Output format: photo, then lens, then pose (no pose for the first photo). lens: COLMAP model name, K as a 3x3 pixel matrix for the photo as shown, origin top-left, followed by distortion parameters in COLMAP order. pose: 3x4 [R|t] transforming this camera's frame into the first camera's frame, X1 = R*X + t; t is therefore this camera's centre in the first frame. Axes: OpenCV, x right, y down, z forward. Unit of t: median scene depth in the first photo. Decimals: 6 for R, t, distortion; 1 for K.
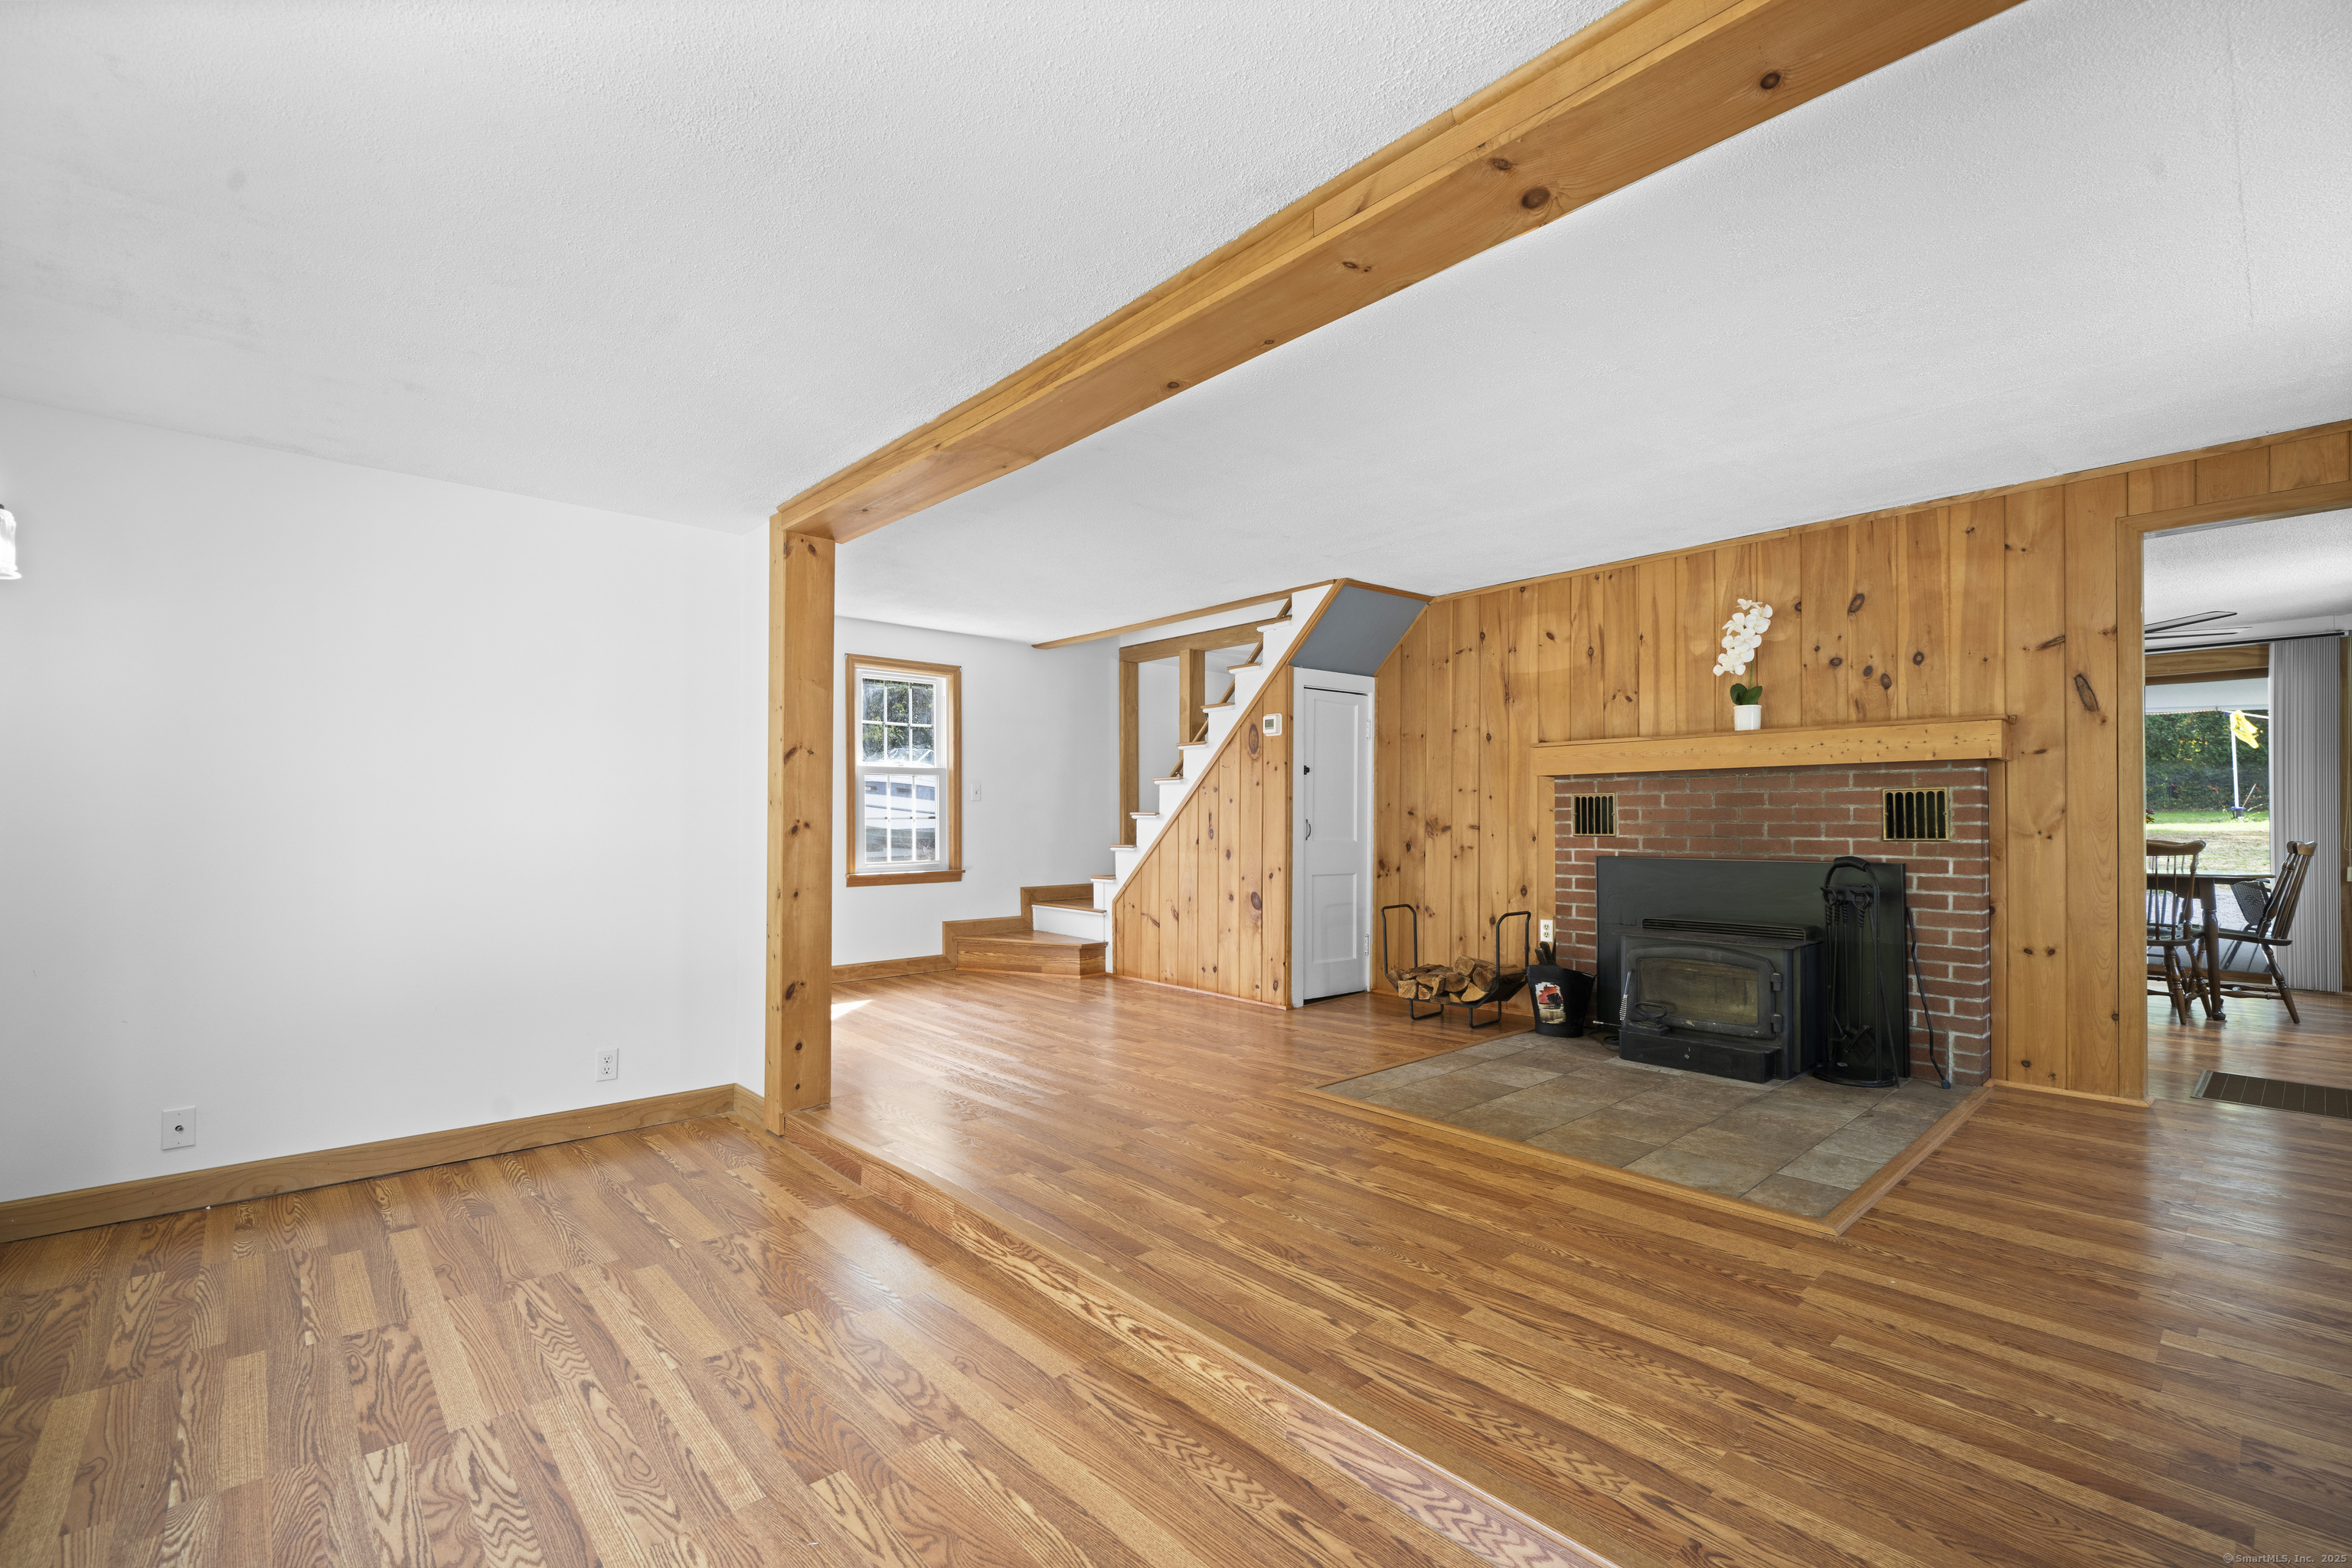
lens RADIAL K [[1011.7, 0, 1161.0], [0, 1011.7, 801.5], [0, 0, 1]] dist [-0.001465, -0.000157]
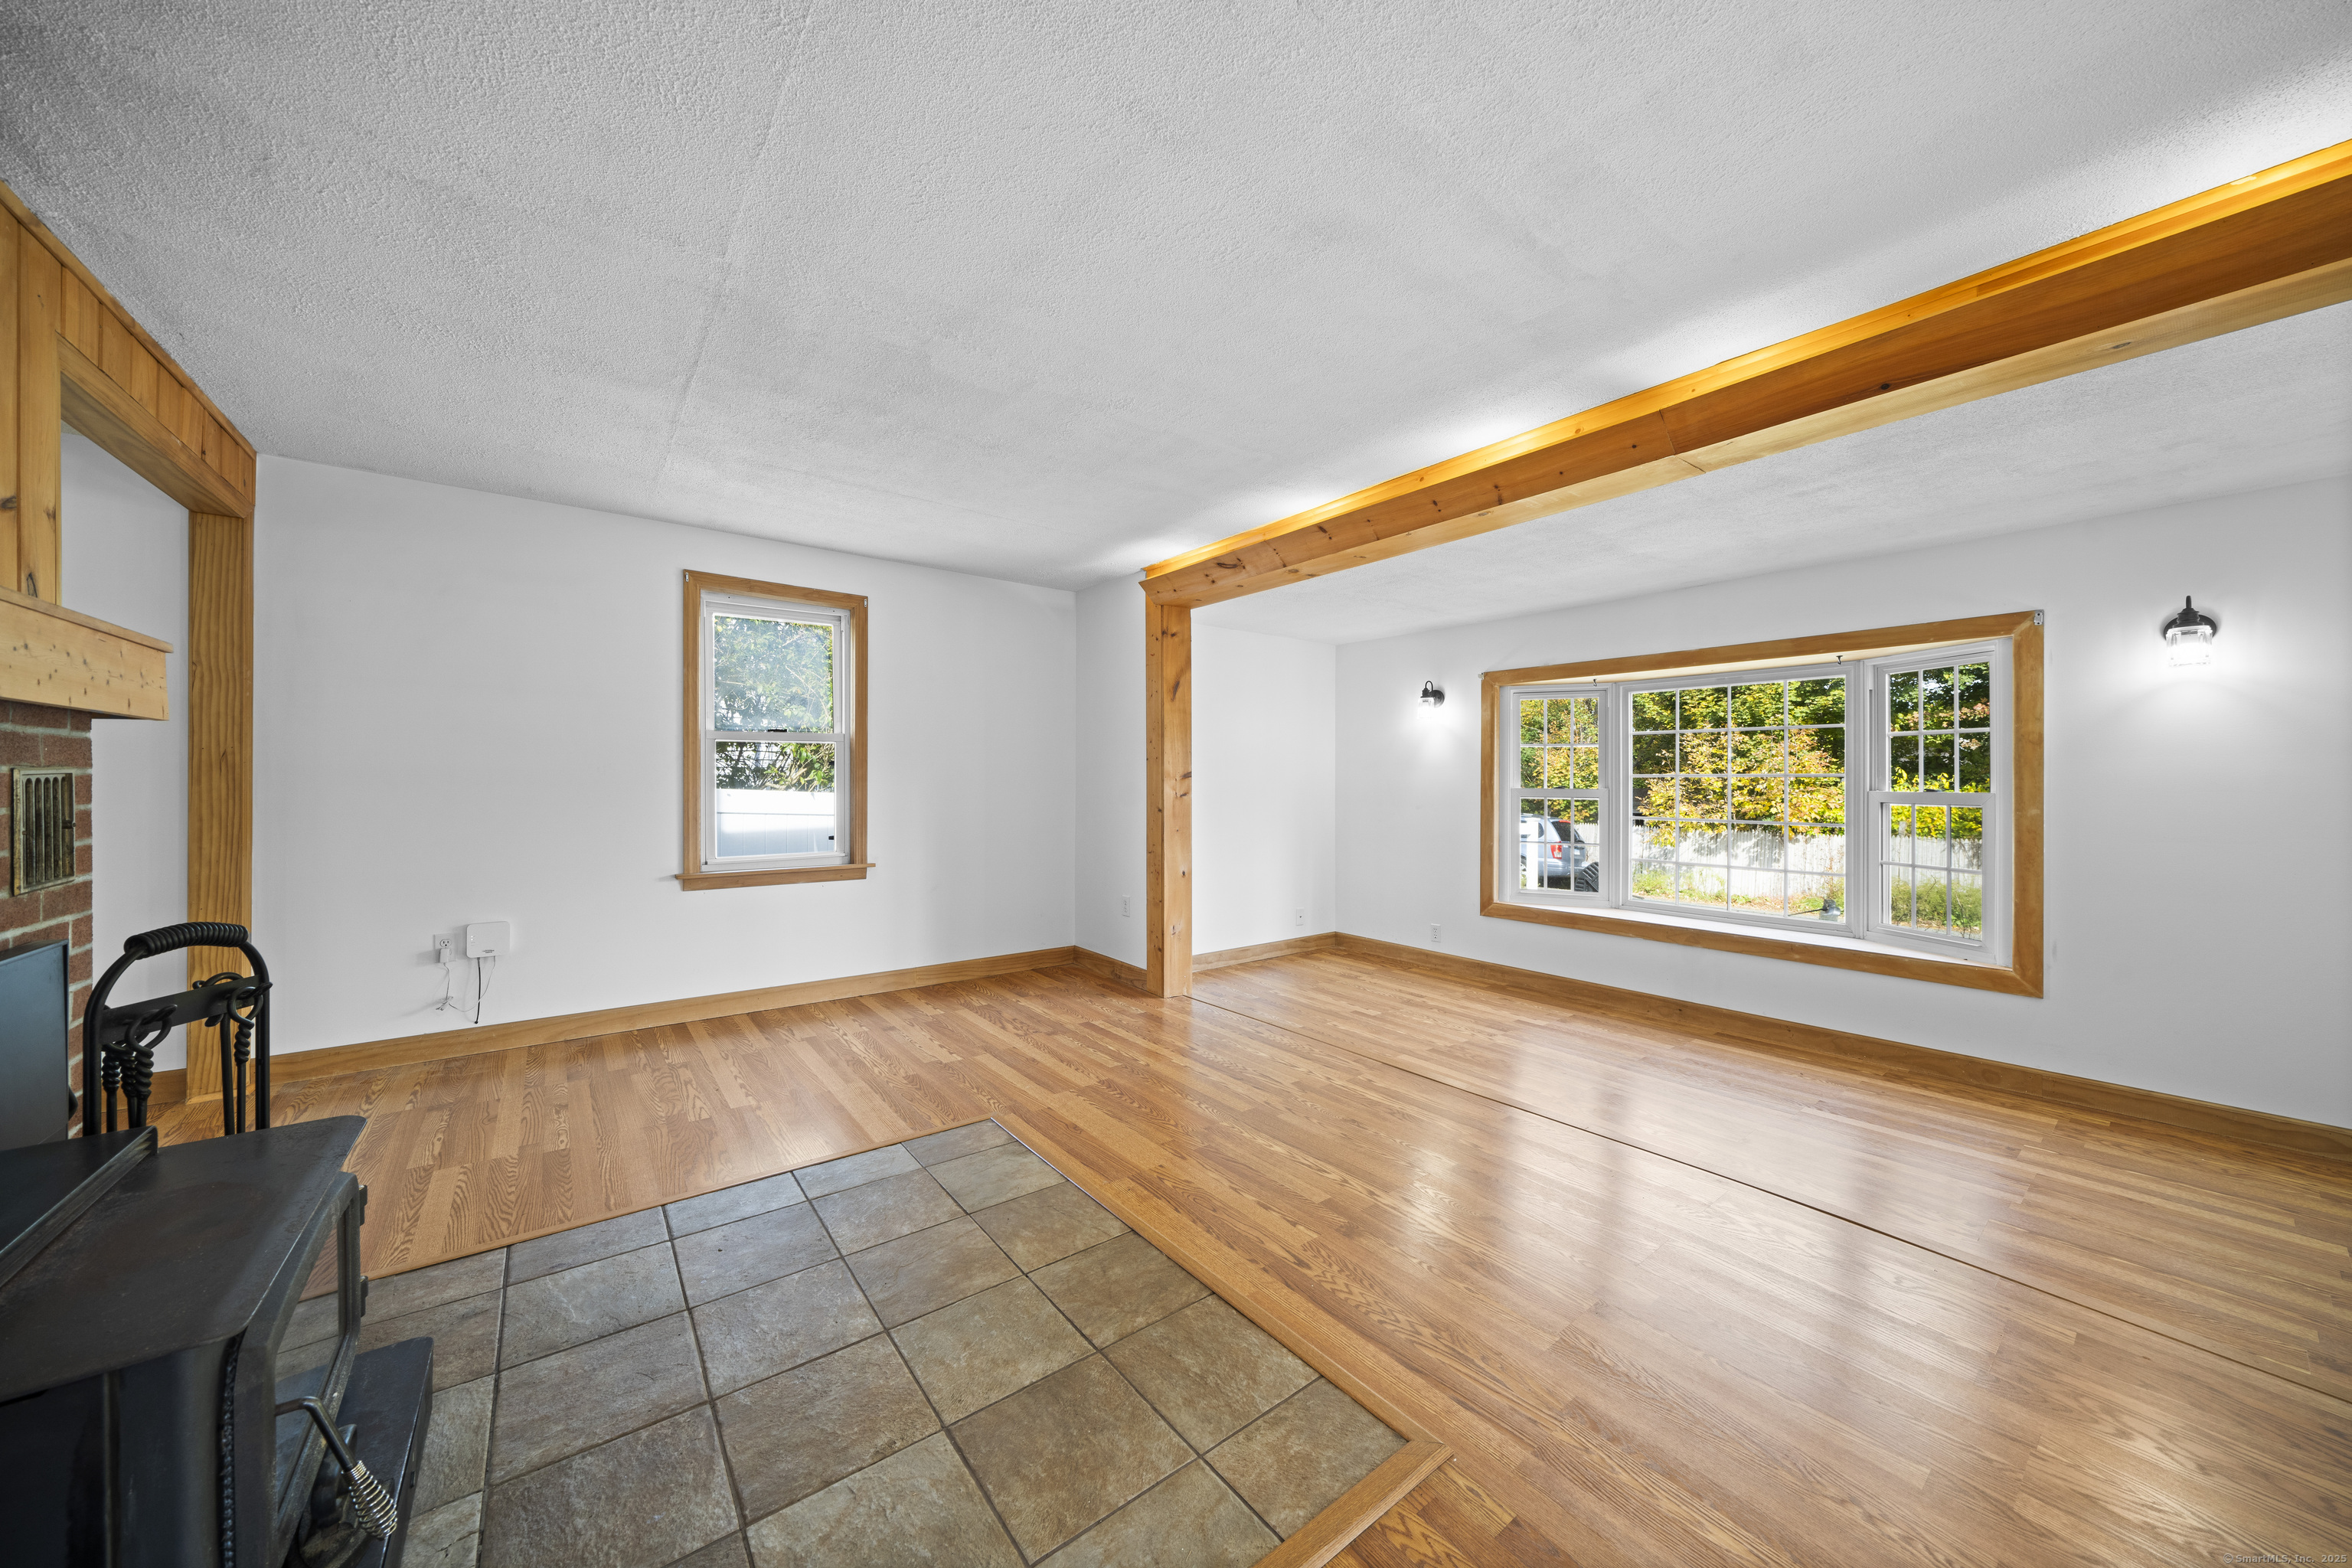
lens RADIAL K [[815.2, 0, 1170.0], [0, 815.2, 780.9], [0, 0, 1]] dist [-0.007556, -0.000068]
pose [[-0.997133, -0.003636, 0.075583, 0.354248], [-0.004545, 0.999919, -0.011864, -0.010486], [-0.075533, -0.012174, -0.997069, 2.099280]]
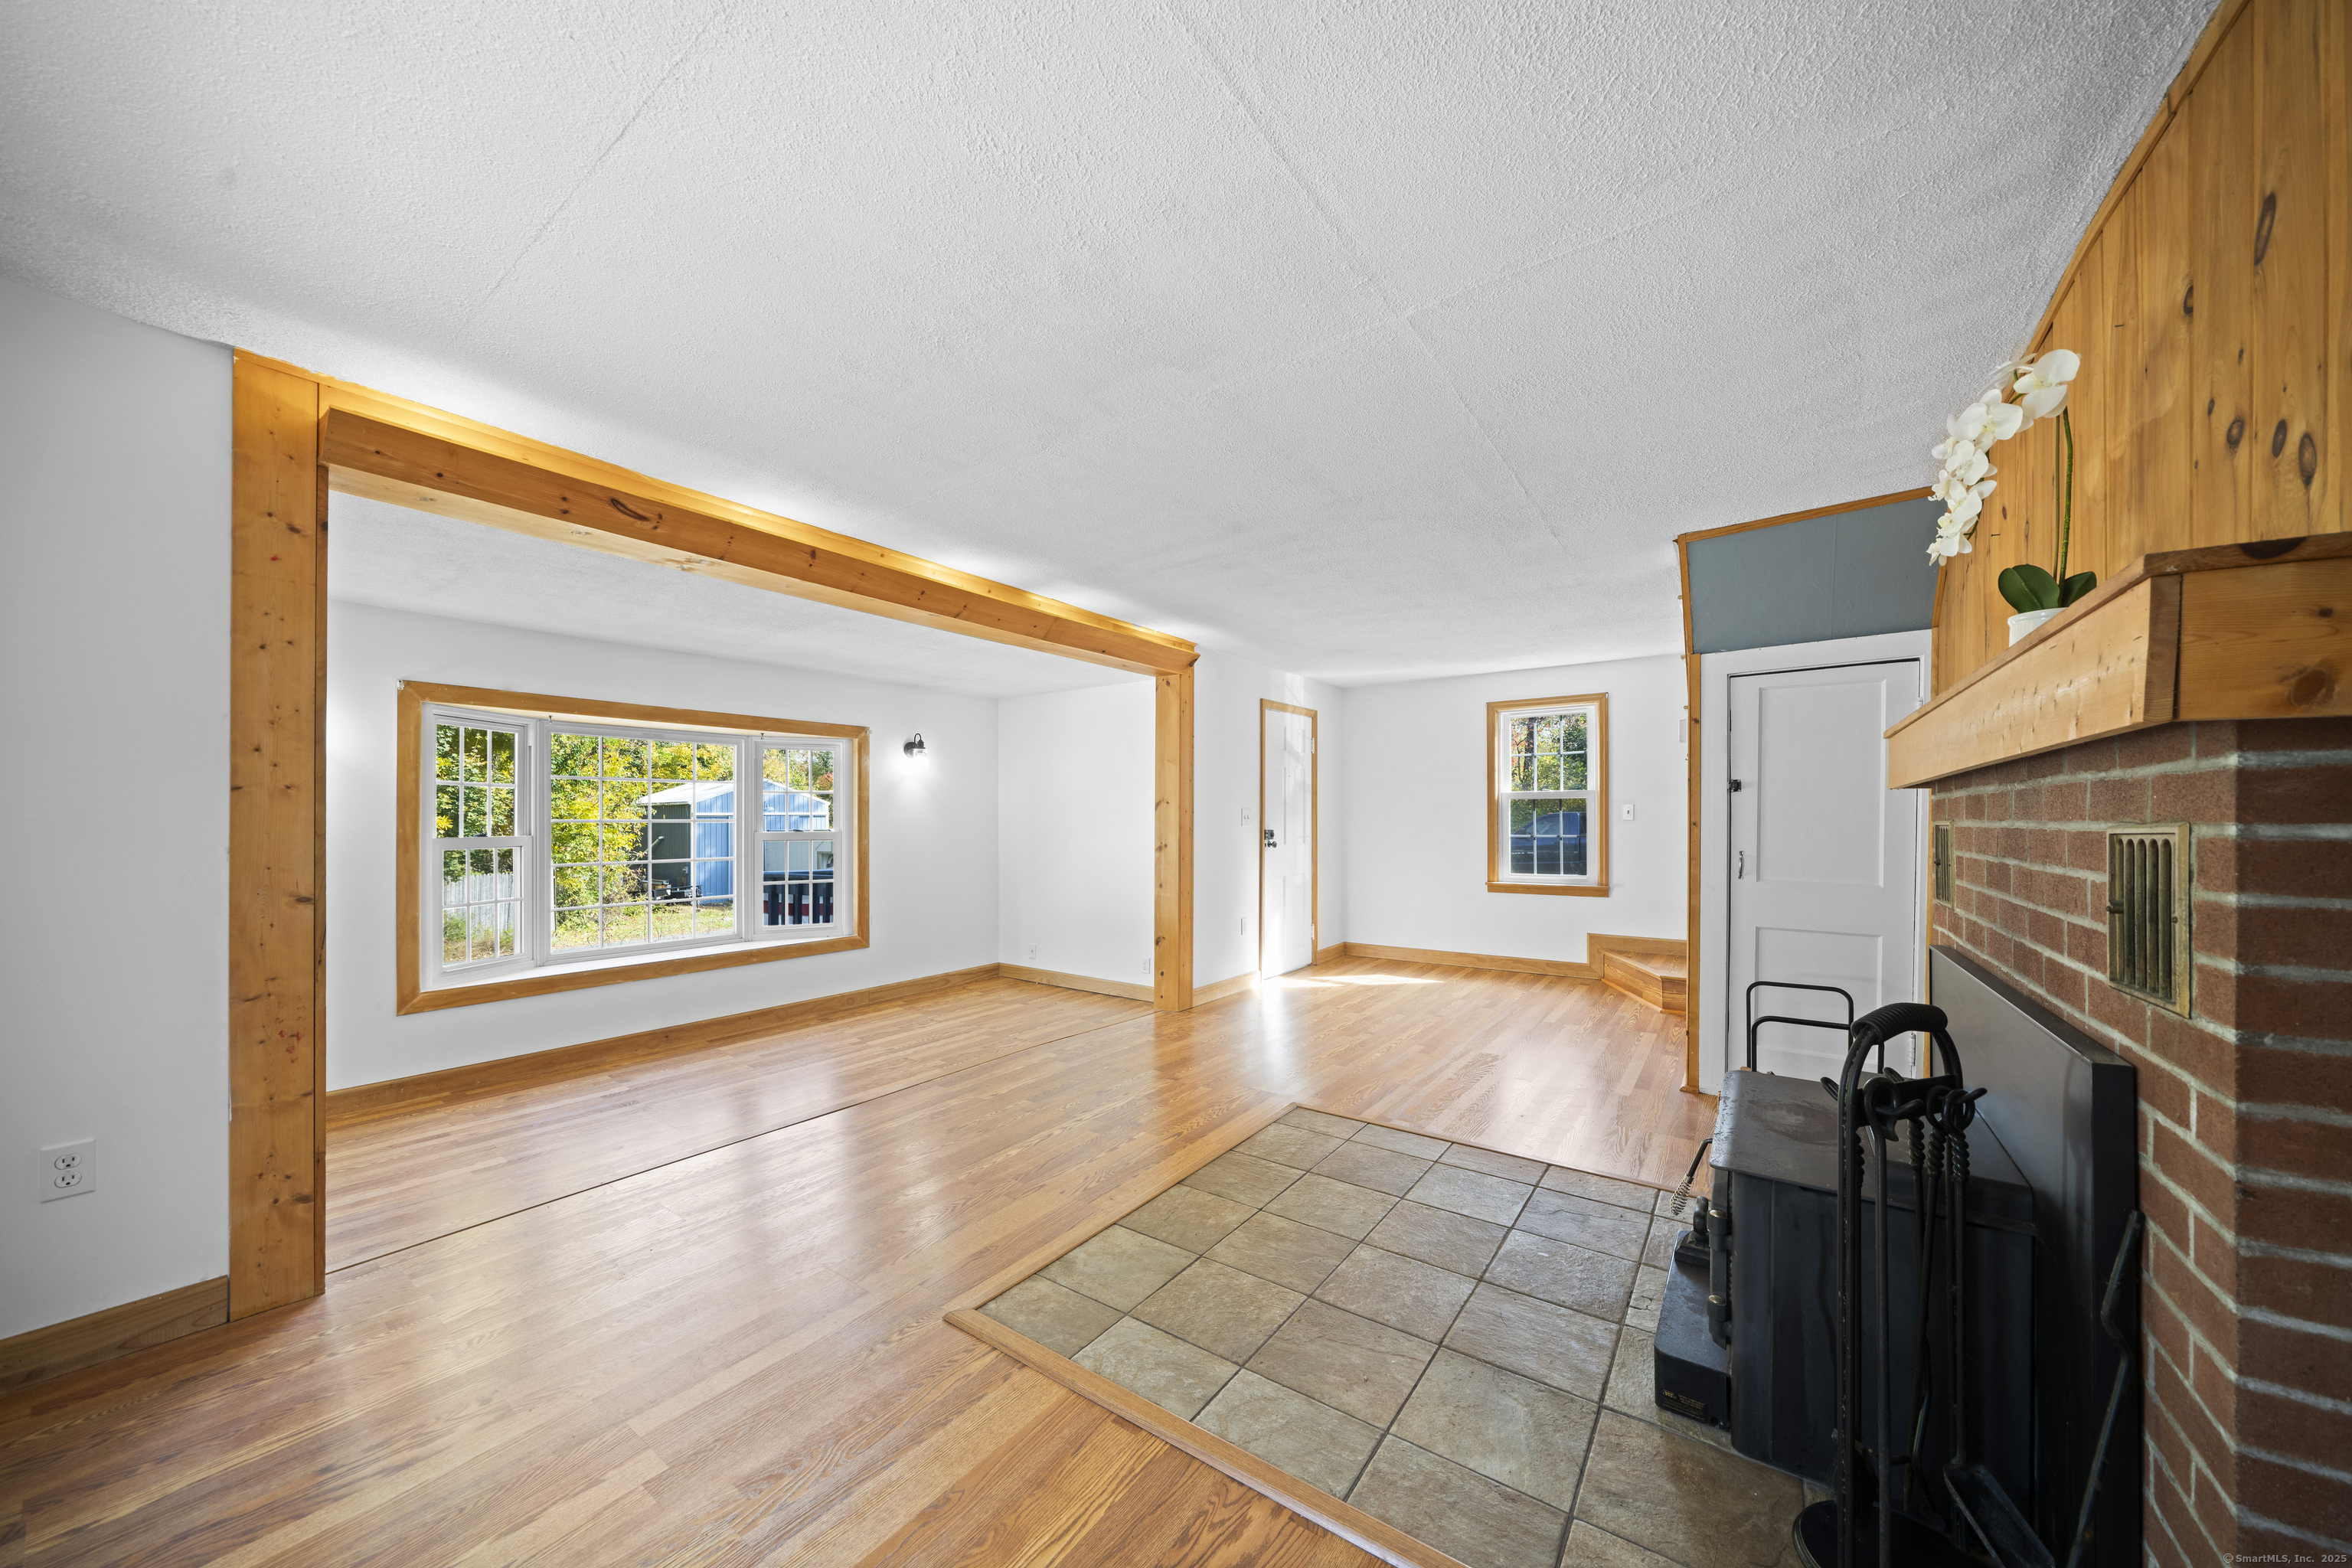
lens RADIAL K [[811.3, 0, 1167.9], [0, 811.3, 814.4], [0, 0, 1]] dist [-0.009291, -0.000129]
pose [[0.214575, -0.007533, -0.976679, 1.463816], [0.018647, 0.999820, -0.003615, -0.035521], [0.976530, -0.017436, 0.214676, 1.053898]]
